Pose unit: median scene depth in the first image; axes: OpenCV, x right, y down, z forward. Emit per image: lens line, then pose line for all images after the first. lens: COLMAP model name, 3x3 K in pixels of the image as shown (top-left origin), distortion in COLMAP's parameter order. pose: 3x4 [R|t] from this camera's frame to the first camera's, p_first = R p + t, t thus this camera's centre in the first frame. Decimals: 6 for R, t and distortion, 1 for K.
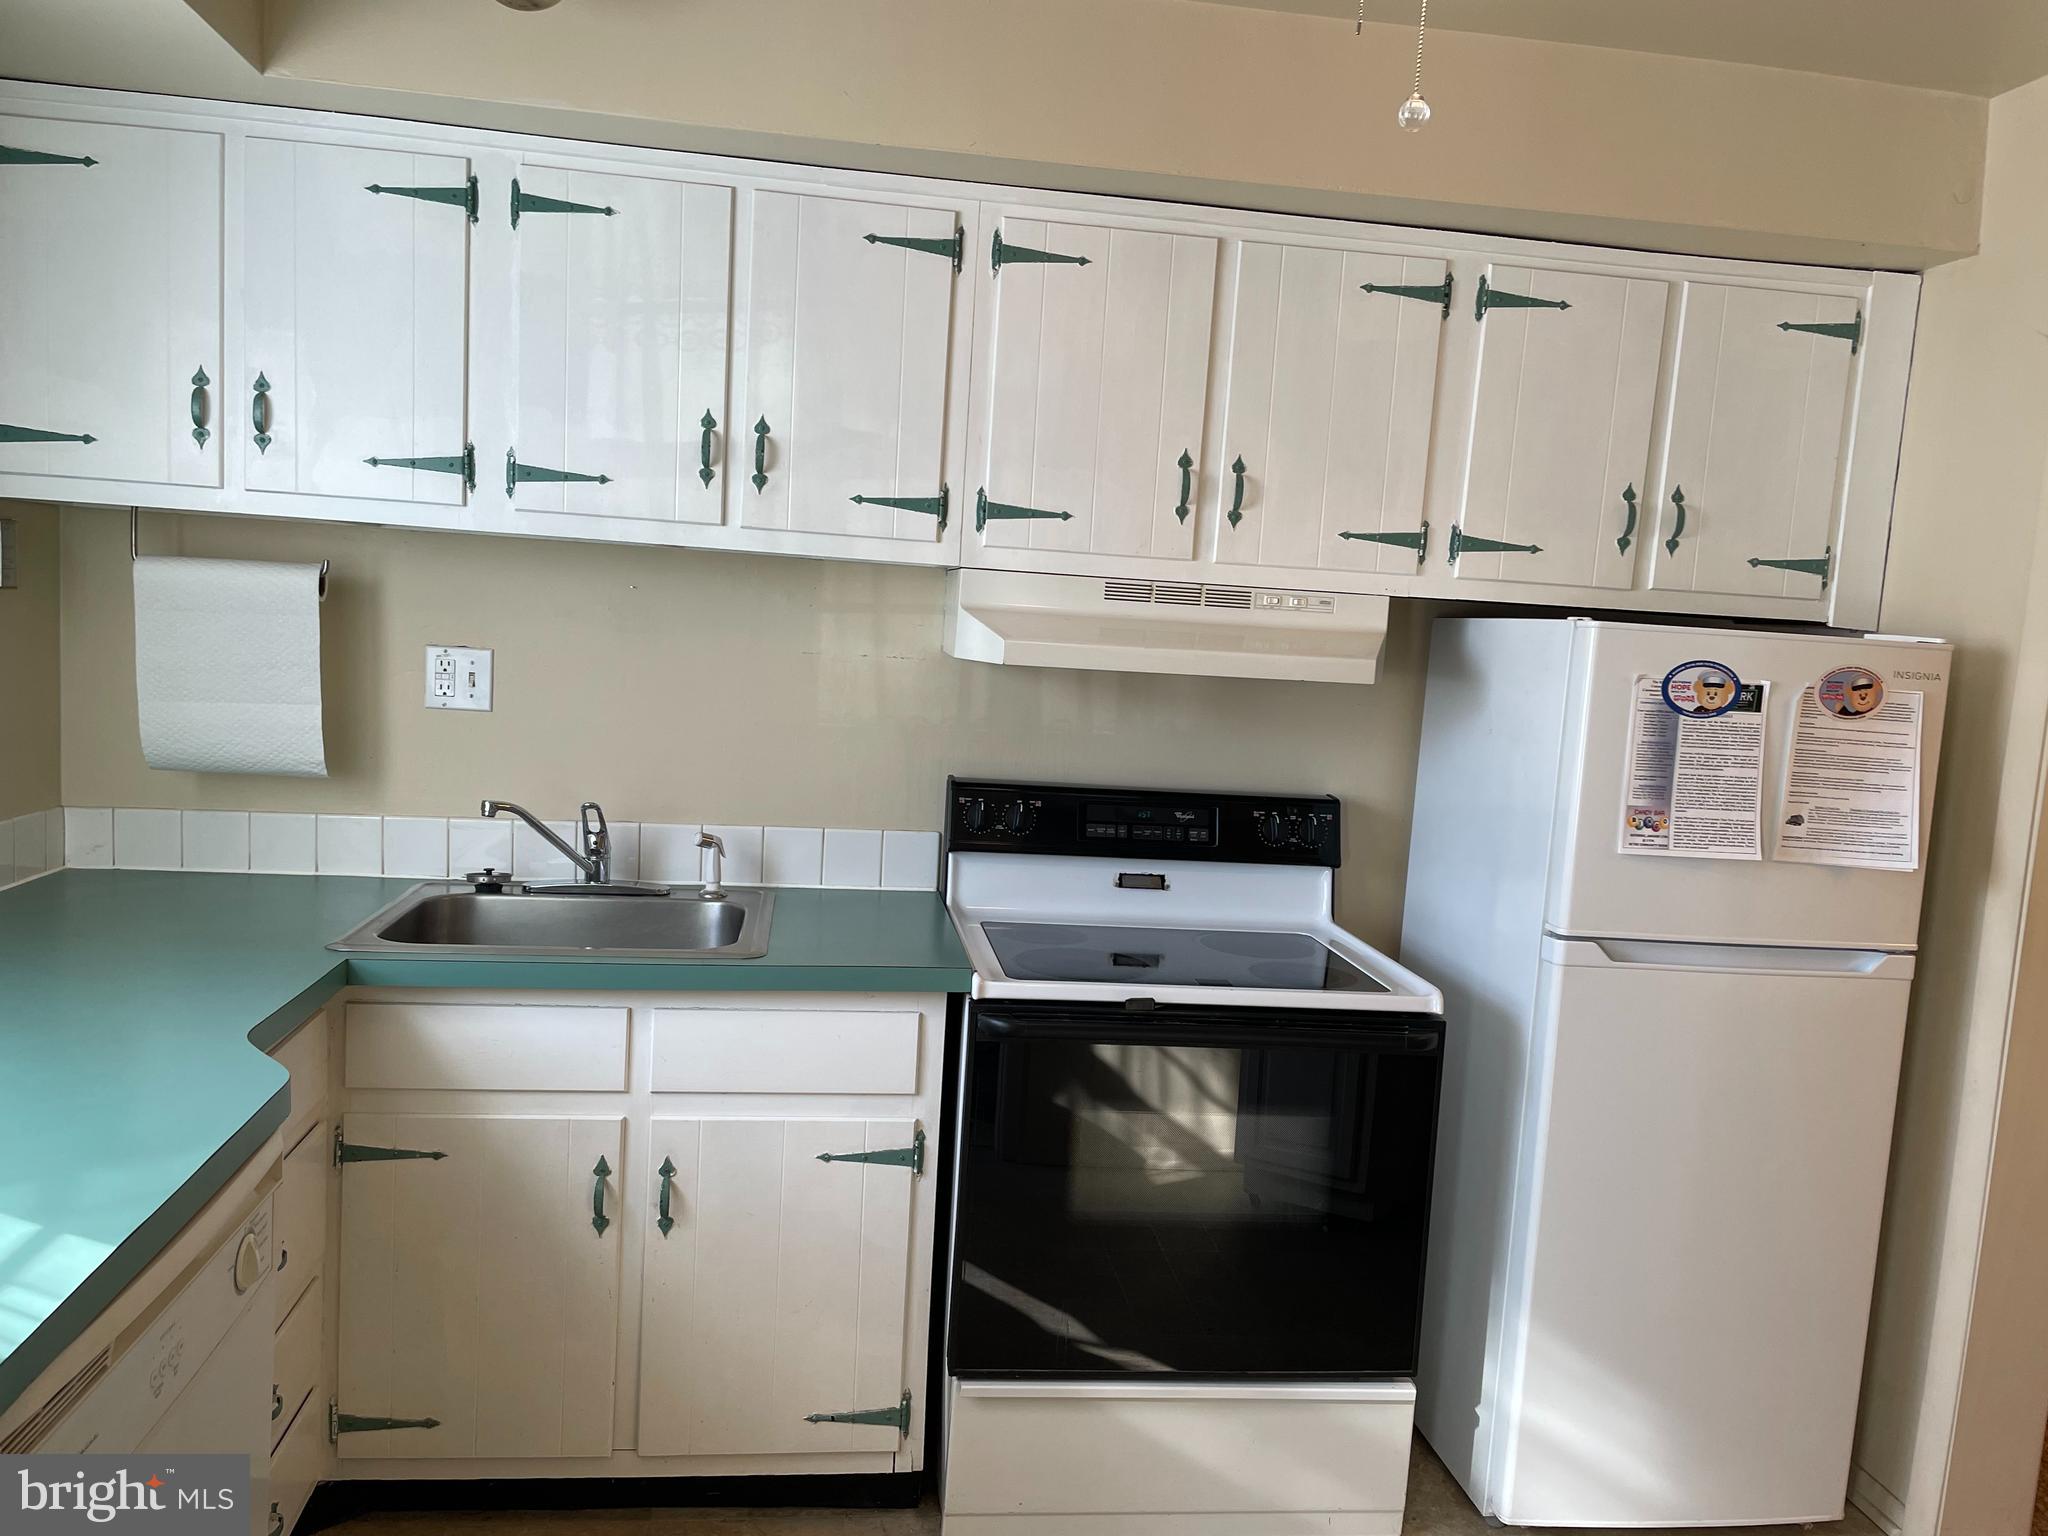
lens RADIAL K [[1668.3, 0, 1029.2], [0, 1668.3, 776.7], [0, 0, 1]] dist [0.144096, -0.227265]
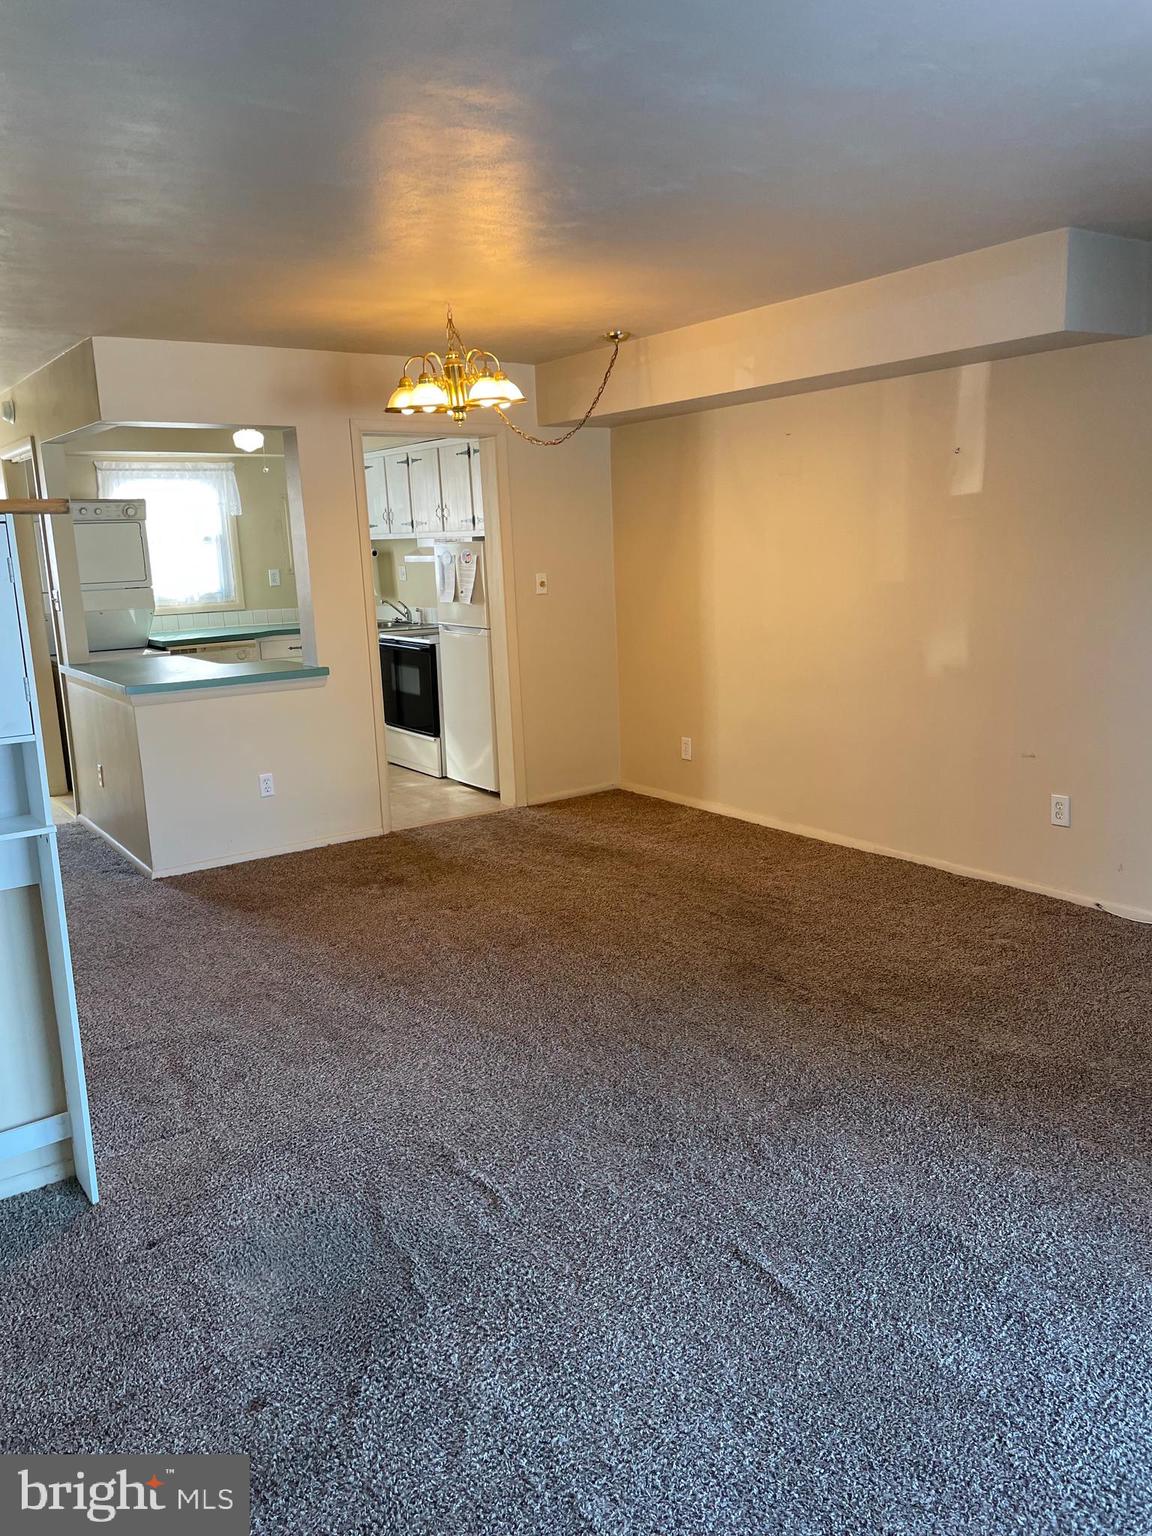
lens RADIAL K [[1143.7, 0, 585.4], [0, 1143.7, 763.3], [0, 0, 1]] dist [0.115890, -0.161651]
pose [[0.458657, 0.091001, -0.883941, 2.767761], [-0.036282, 0.995831, 0.083694, 0.176811], [0.887872, -0.006316, 0.460047, 0.072092]]
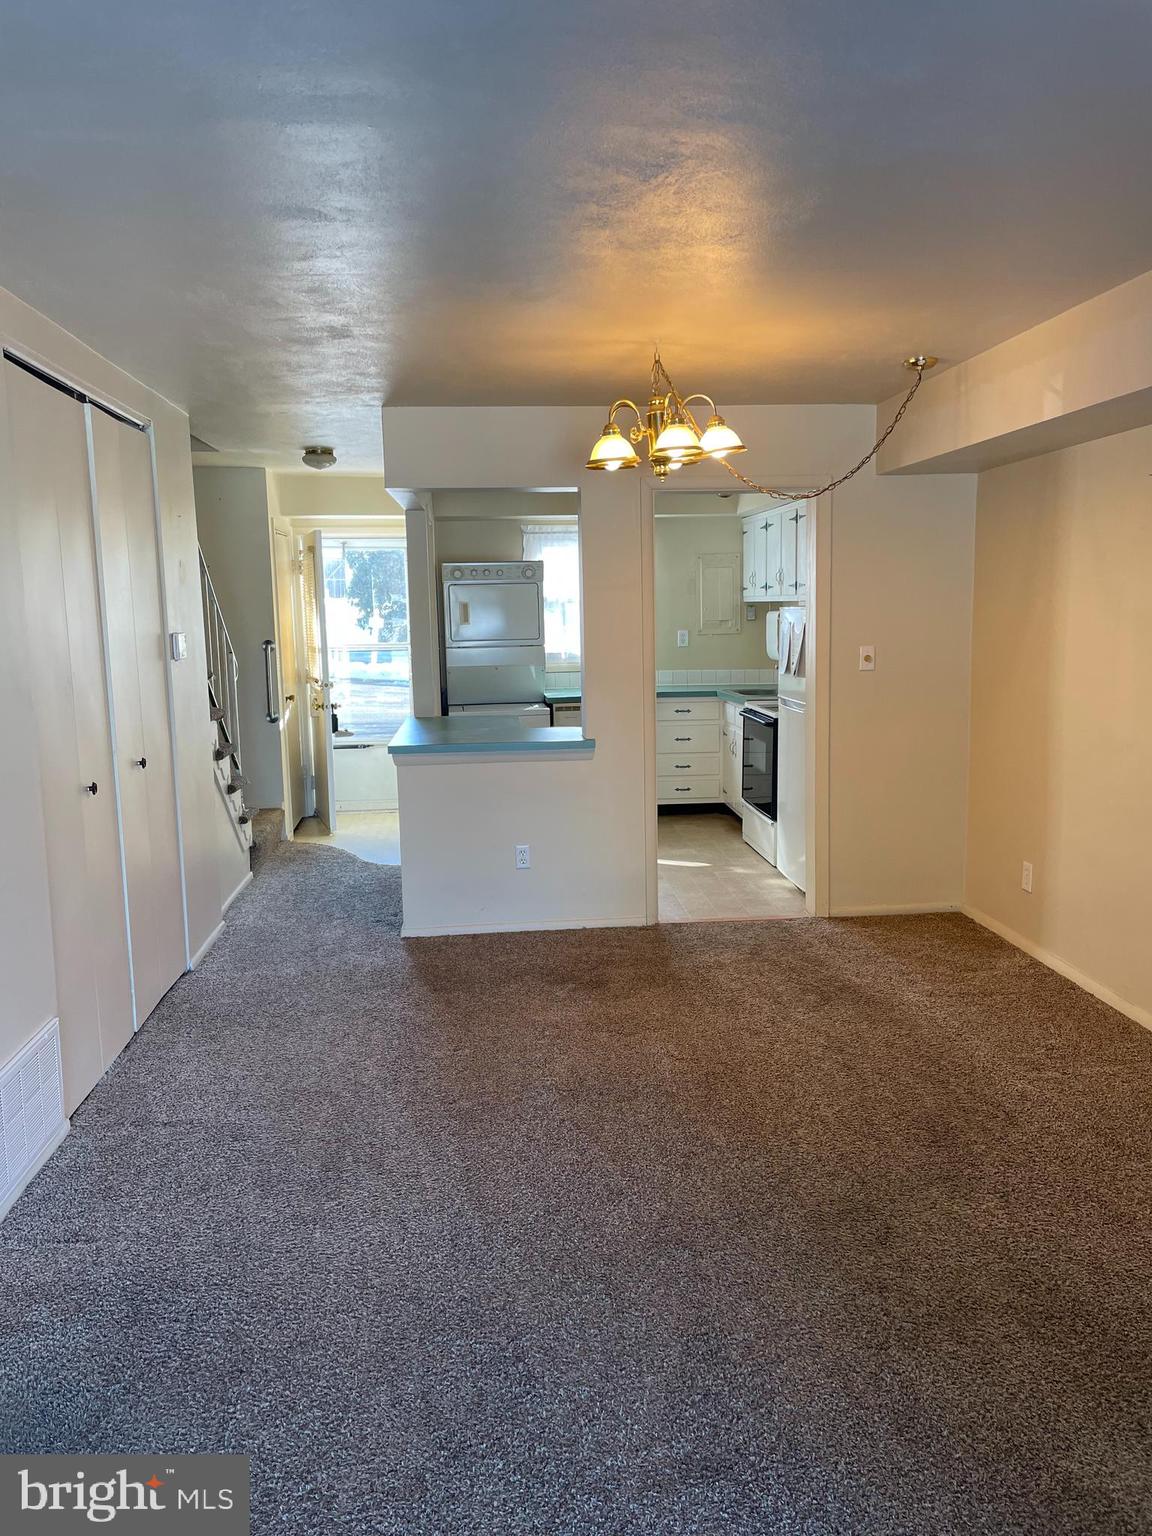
lens RADIAL K [[1143.7, 0, 585.4], [0, 1143.7, 763.3], [0, 0, 1]] dist [0.115890, -0.161651]
pose [[-0.032794, 0.072045, -0.996862, 2.638150], [-0.100522, 0.992103, 0.075008, 0.092711], [0.994394, 0.102667, -0.025293, 0.642076]]
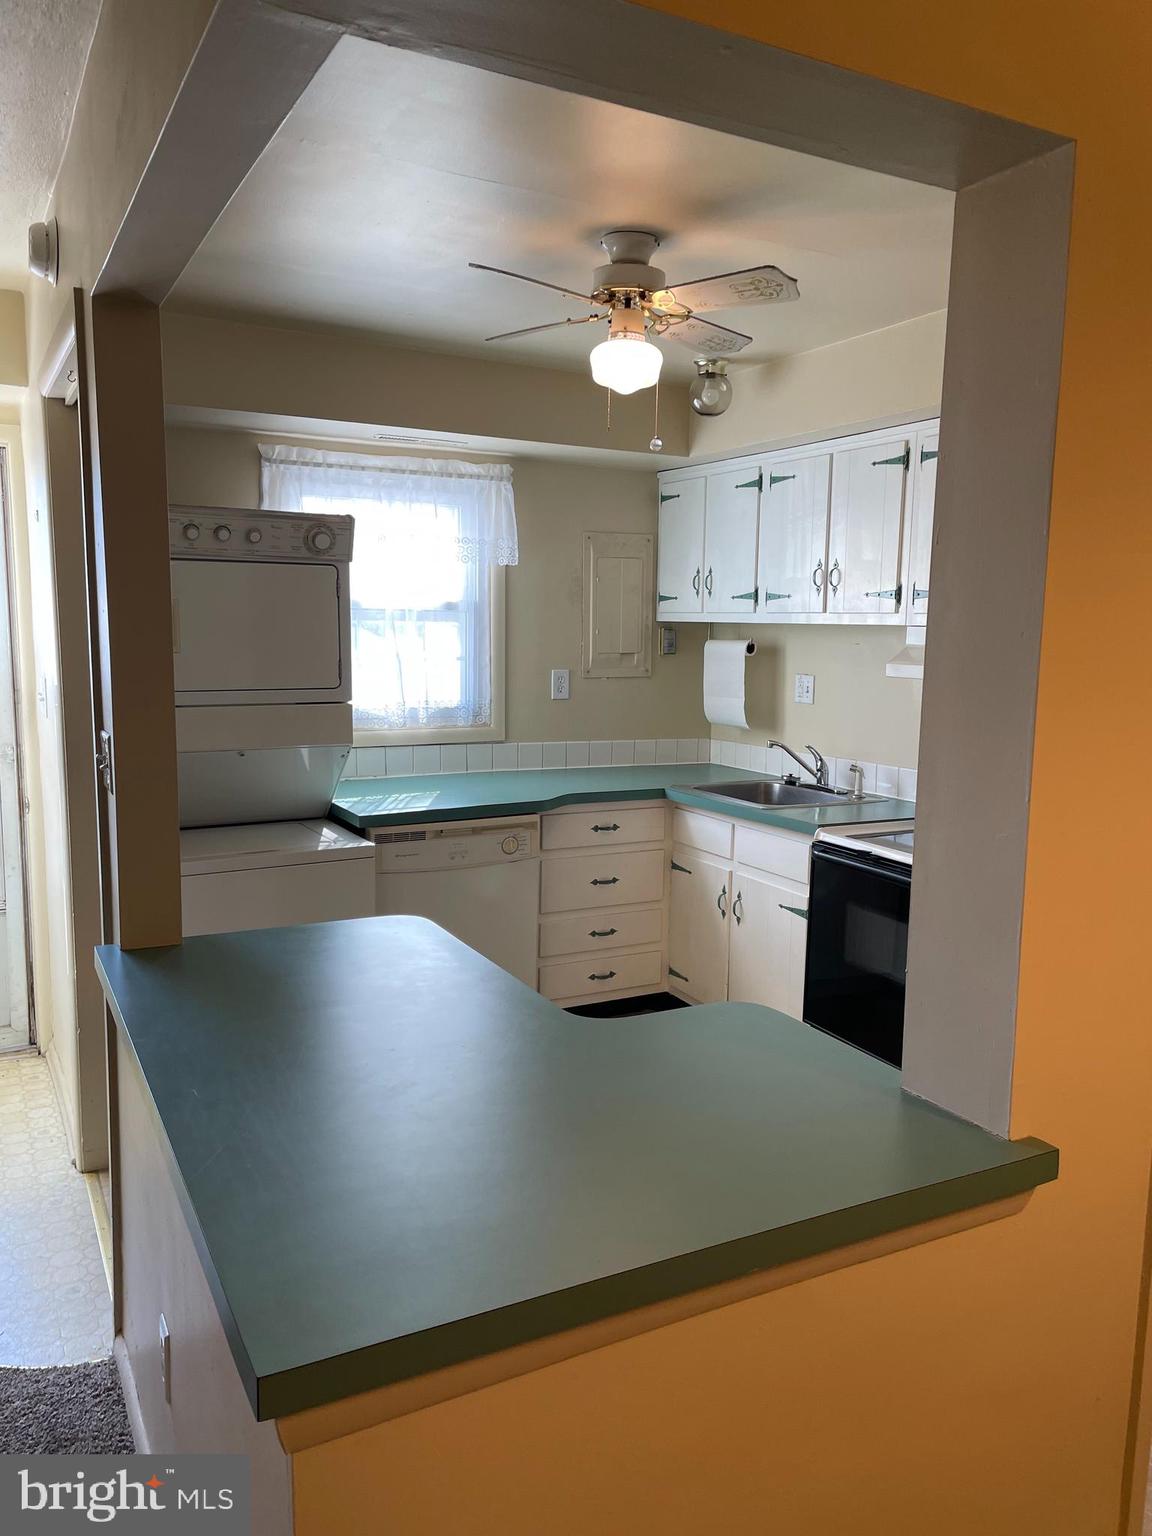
lens RADIAL K [[1164.3, 0, 598.7], [0, 1164.3, 798.6], [0, 0, 1]] dist [0.058808, -0.000722]
pose [[0.353106, 0.082115, -0.931973, 1.119954], [-0.101593, 0.993616, 0.049055, 0.040137], [0.930051, 0.077361, 0.359194, 0.228867]]
